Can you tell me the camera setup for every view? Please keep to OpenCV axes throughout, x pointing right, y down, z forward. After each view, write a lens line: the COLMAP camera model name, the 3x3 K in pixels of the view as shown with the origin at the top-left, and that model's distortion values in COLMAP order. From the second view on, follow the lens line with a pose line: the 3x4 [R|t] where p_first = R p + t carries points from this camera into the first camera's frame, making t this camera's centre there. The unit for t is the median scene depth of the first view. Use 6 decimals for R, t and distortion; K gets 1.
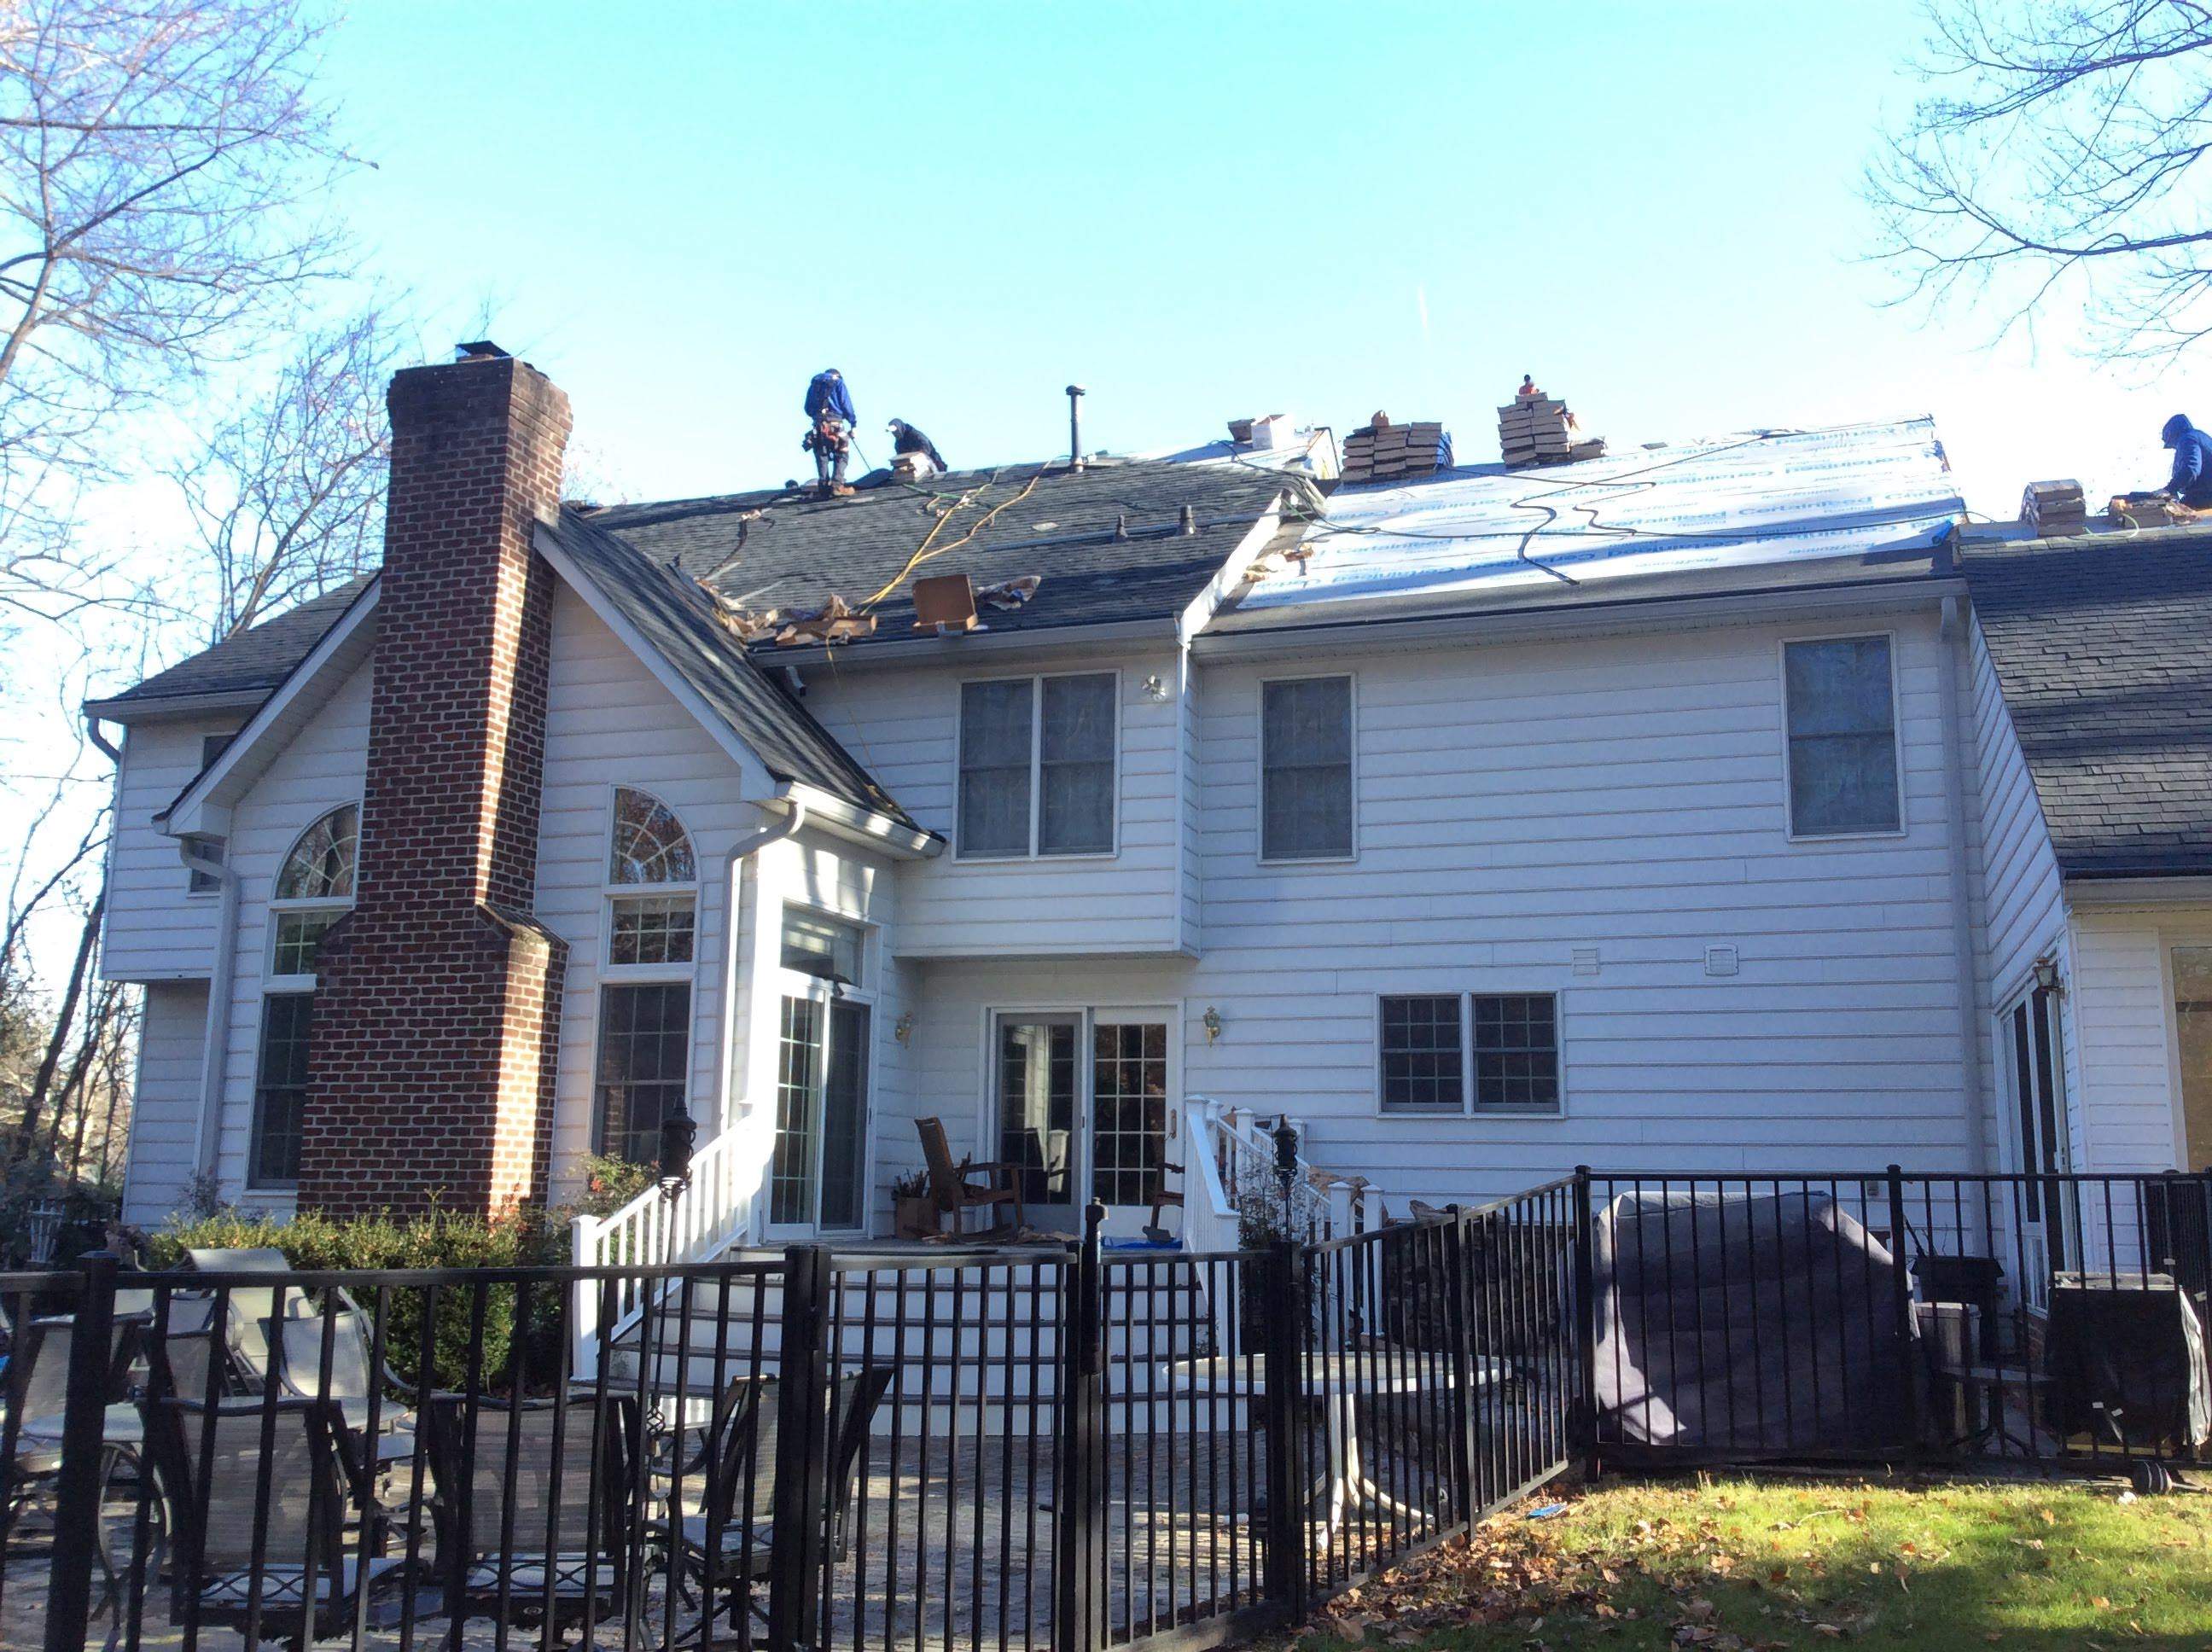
lens RADIAL K [[2045.5, 0, 1122.4], [0, 2045.5, 831.4], [0, 0, 1]] dist [0.094824, -0.193038]
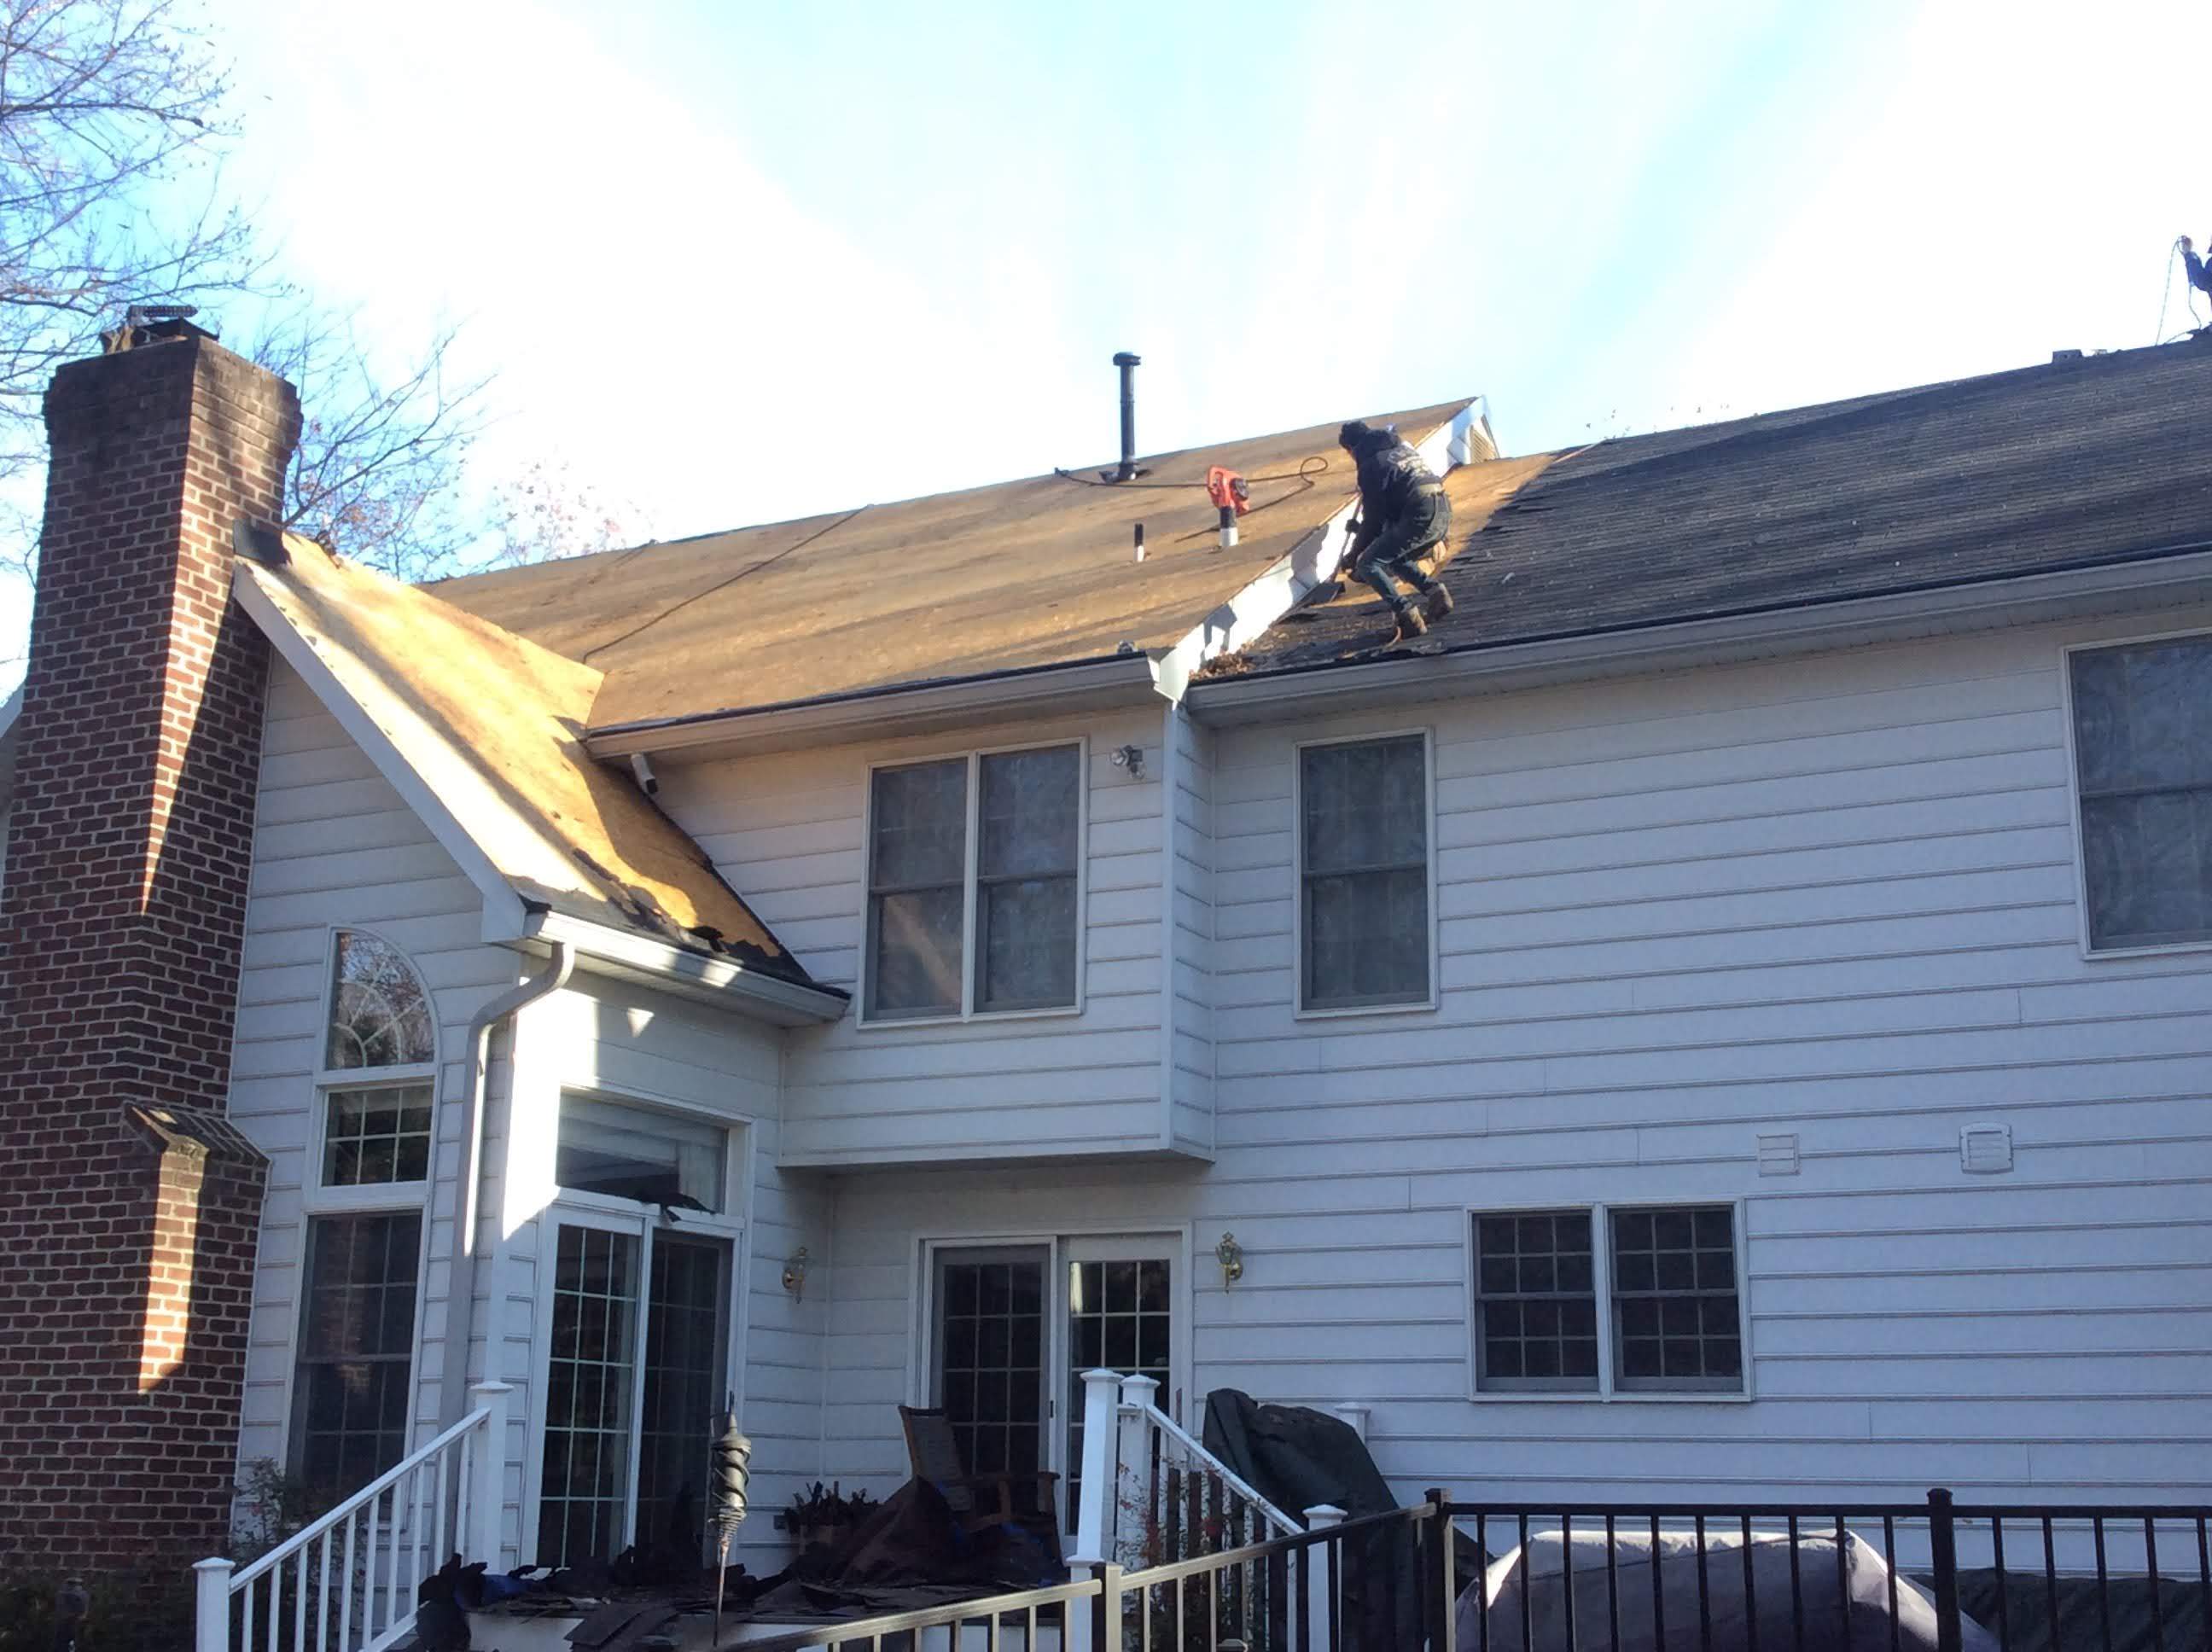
lens RADIAL K [[2721.6, 0, 1106.0], [0, 2721.6, 826.0], [0, 0, 1]] dist [0.133025, -0.346596]
pose [[0.989360, -0.036424, -0.140856, 0.147332], [0.027207, 0.997394, -0.066817, 0.012573], [0.142923, 0.062274, 0.987773, 0.113668]]
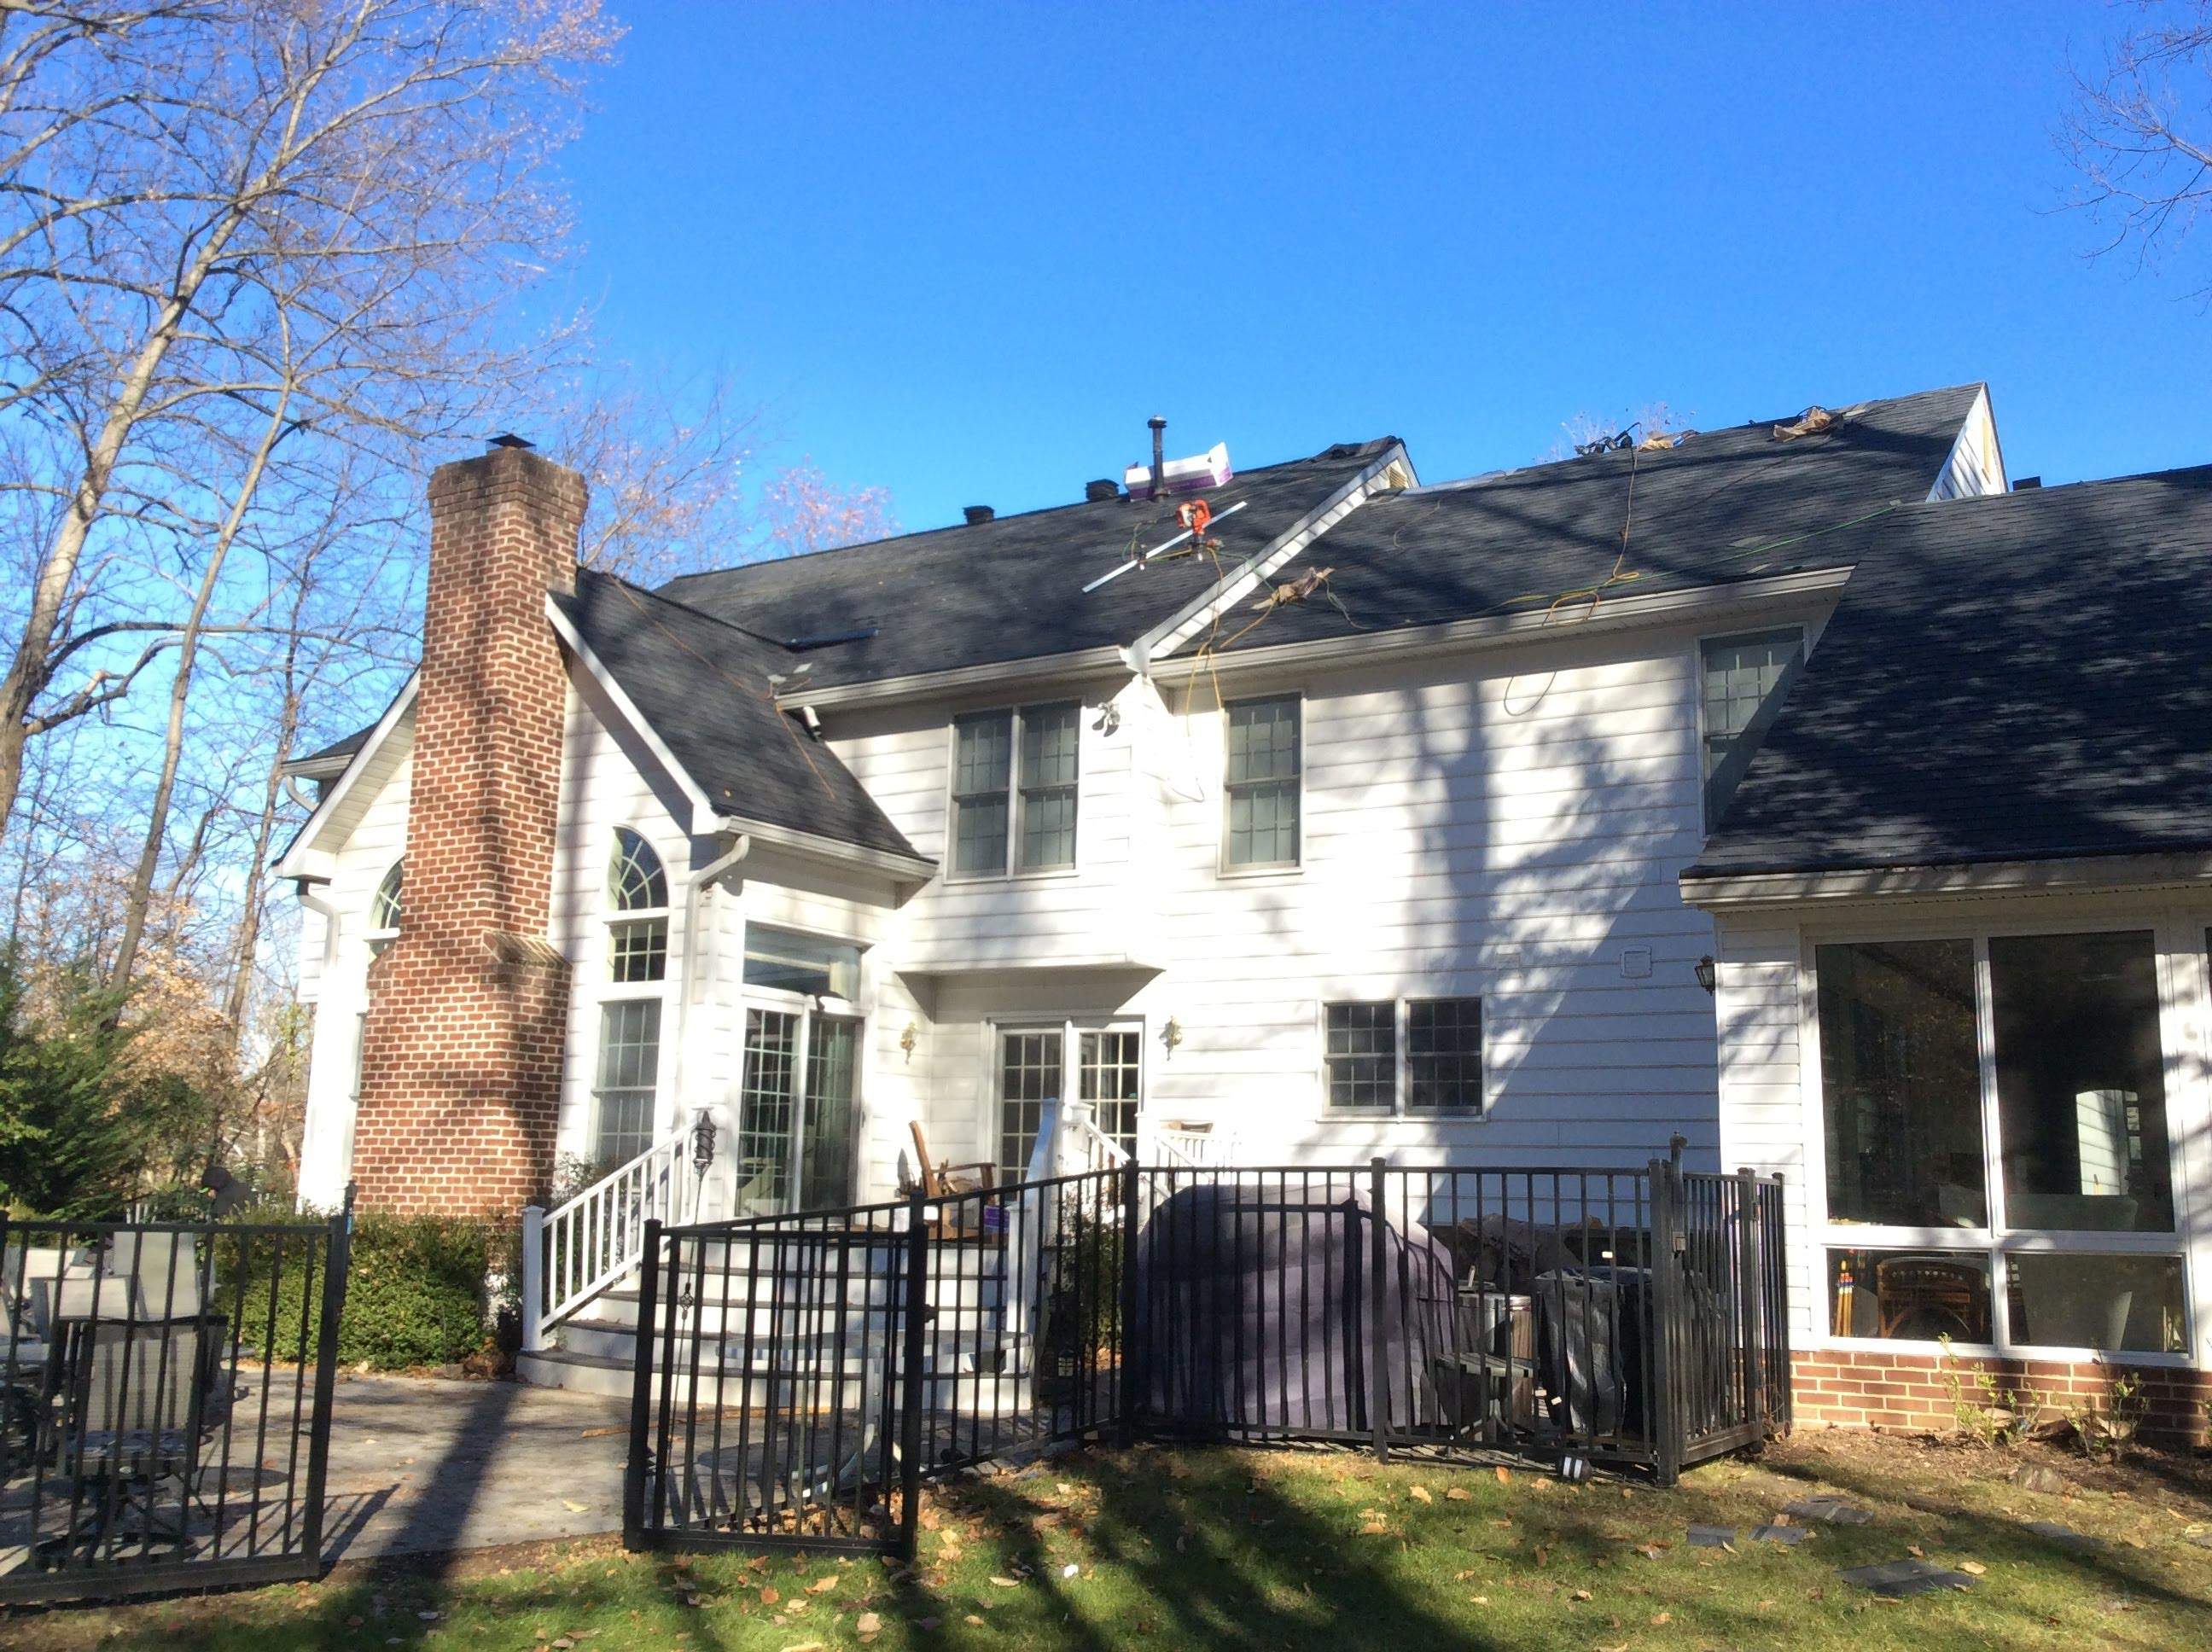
lens RADIAL K [[2047.5, 0, 1106.0], [0, 2047.5, 826.0], [0, 0, 1]] dist [0.119168, -0.301133]
pose [[0.971468, -0.033033, -0.234858, 0.282132], [0.031487, 0.999451, -0.010329, -0.000802], [0.235070, 0.002639, 0.971975, -0.027405]]
